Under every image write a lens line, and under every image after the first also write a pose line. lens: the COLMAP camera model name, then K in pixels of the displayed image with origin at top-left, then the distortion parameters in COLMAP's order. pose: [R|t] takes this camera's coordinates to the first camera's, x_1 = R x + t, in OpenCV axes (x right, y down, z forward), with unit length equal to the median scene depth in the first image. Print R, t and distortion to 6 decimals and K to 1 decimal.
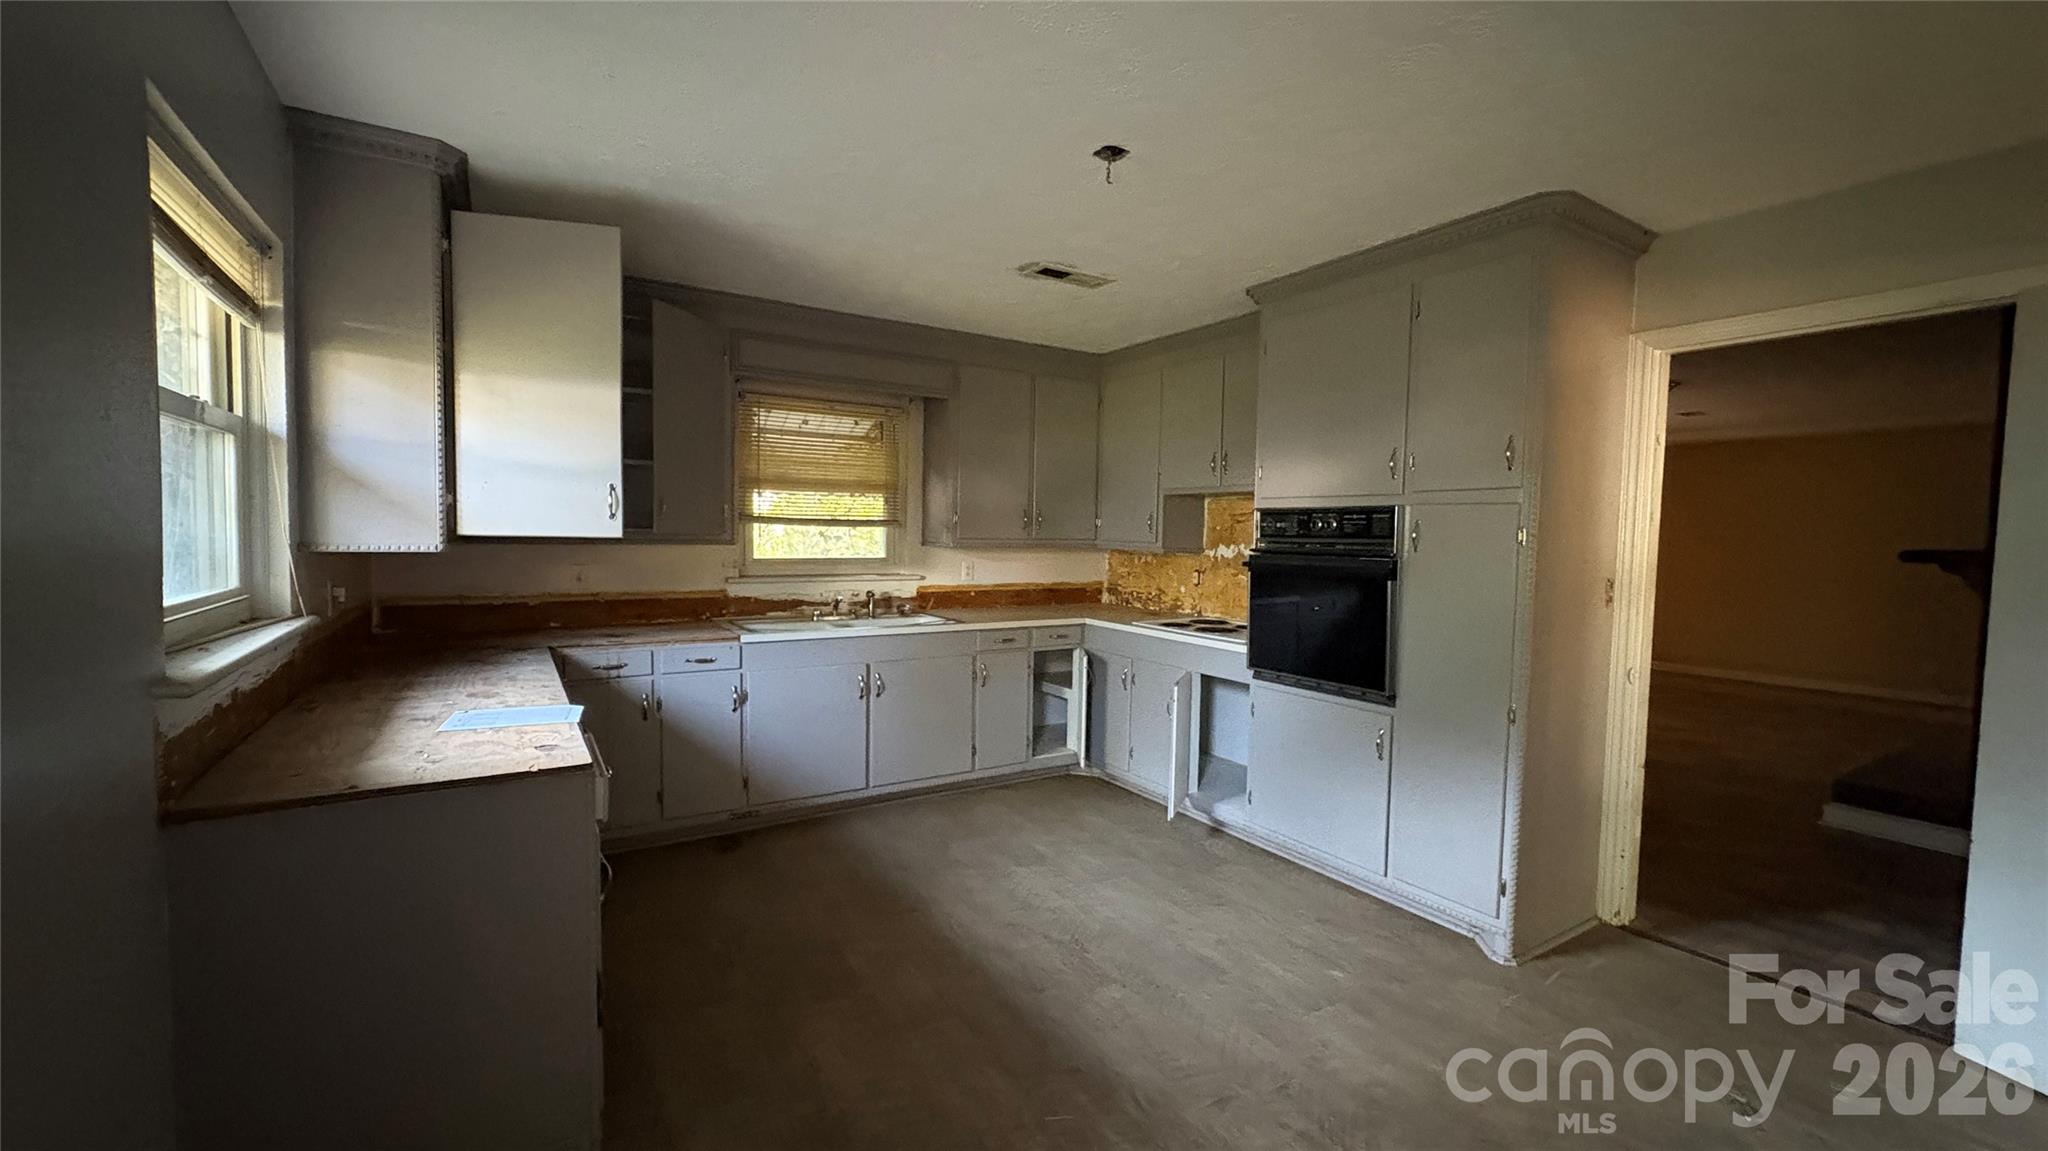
lens RADIAL K [[814.0, 0, 1019.5], [0, 814.0, 575.8], [0, 0, 1]] dist [0.005130, -0.003779]
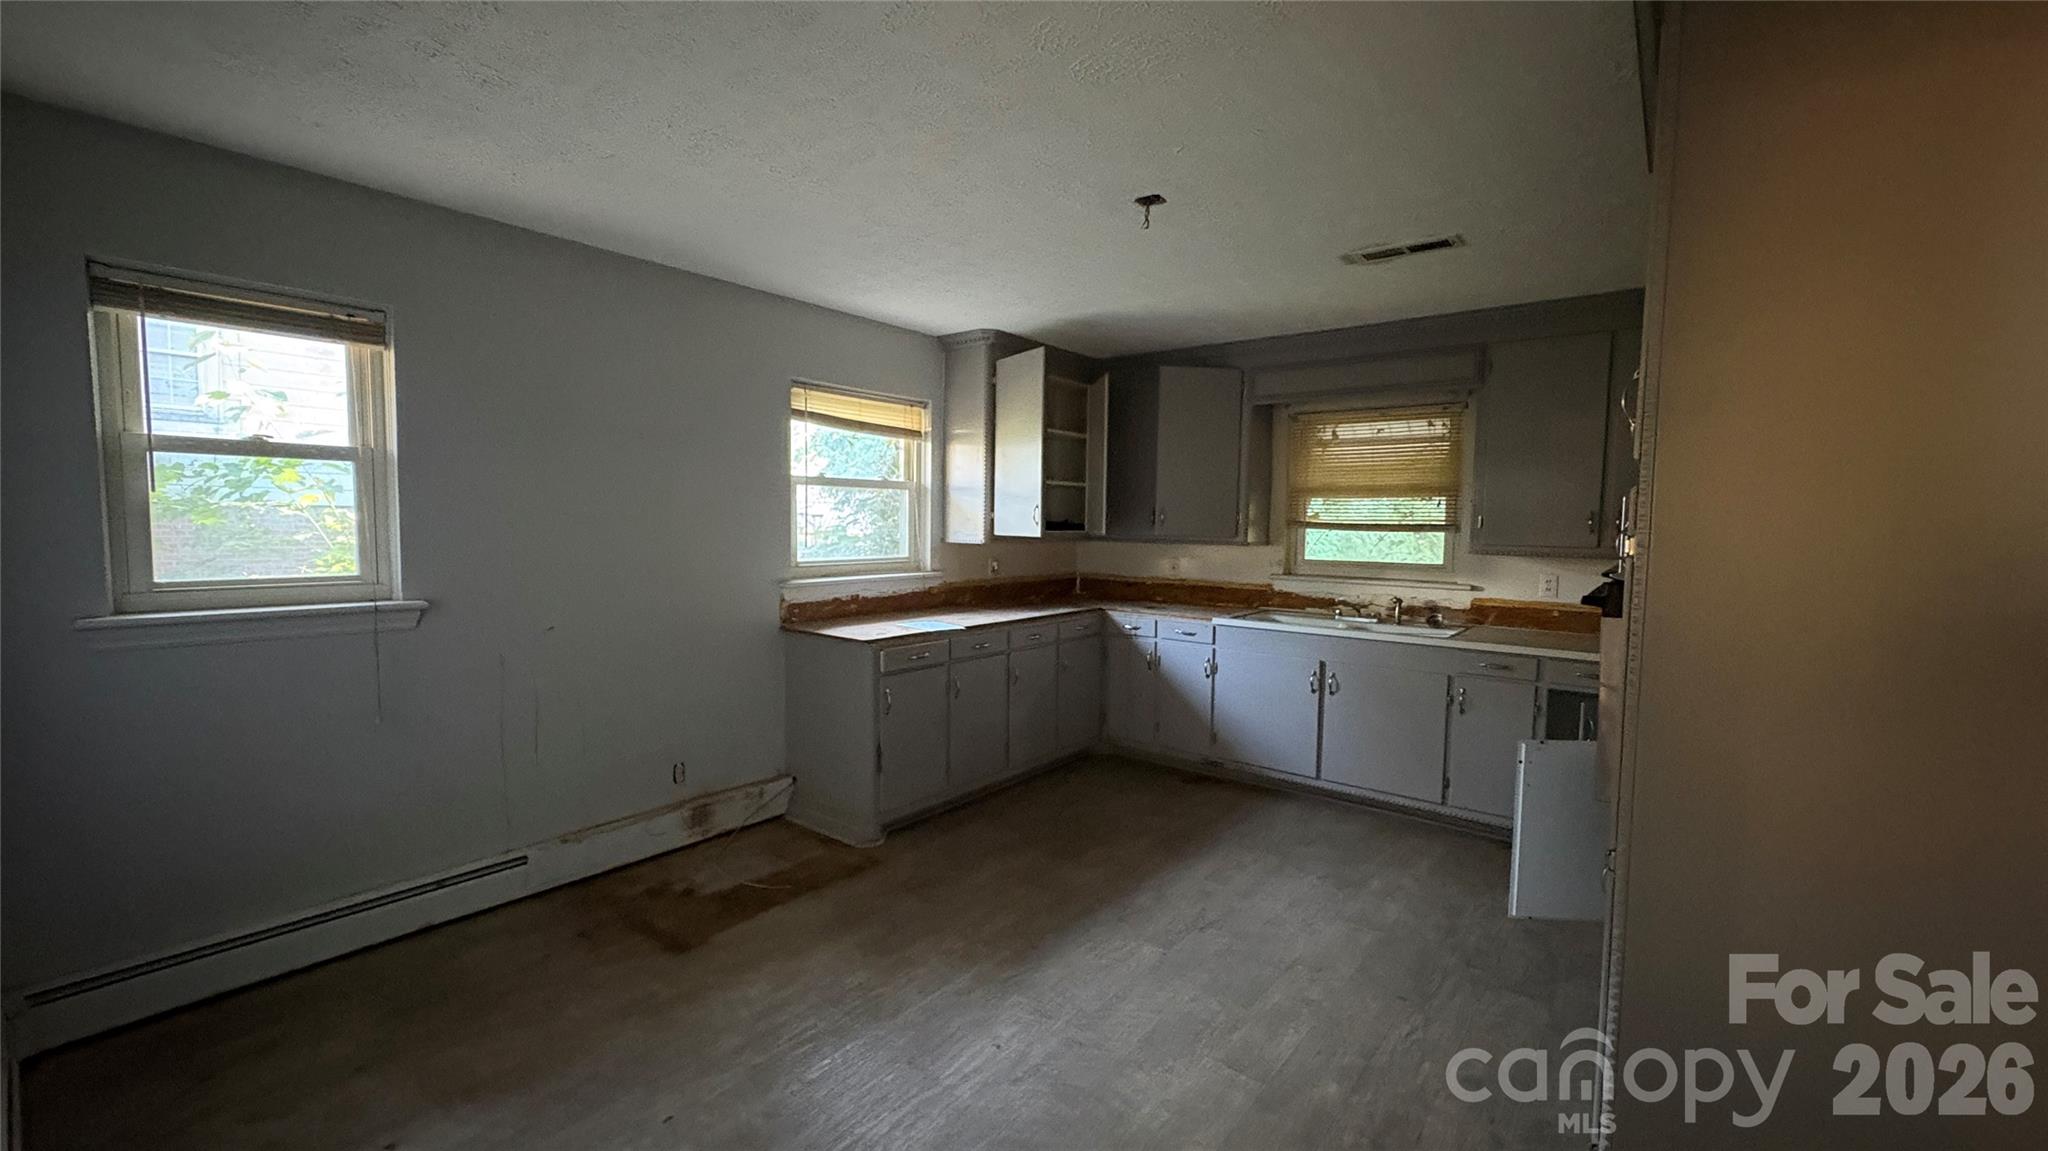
lens RADIAL K [[814.0, 0, 1019.5], [0, 814.0, 575.8], [0, 0, 1]] dist [0.005130, -0.003779]
pose [[0.326263, 0.052781, -0.943804, 0.628305], [-0.059037, 0.997629, 0.035383, -0.015402], [0.943434, 0.044175, 0.328606, 0.260701]]
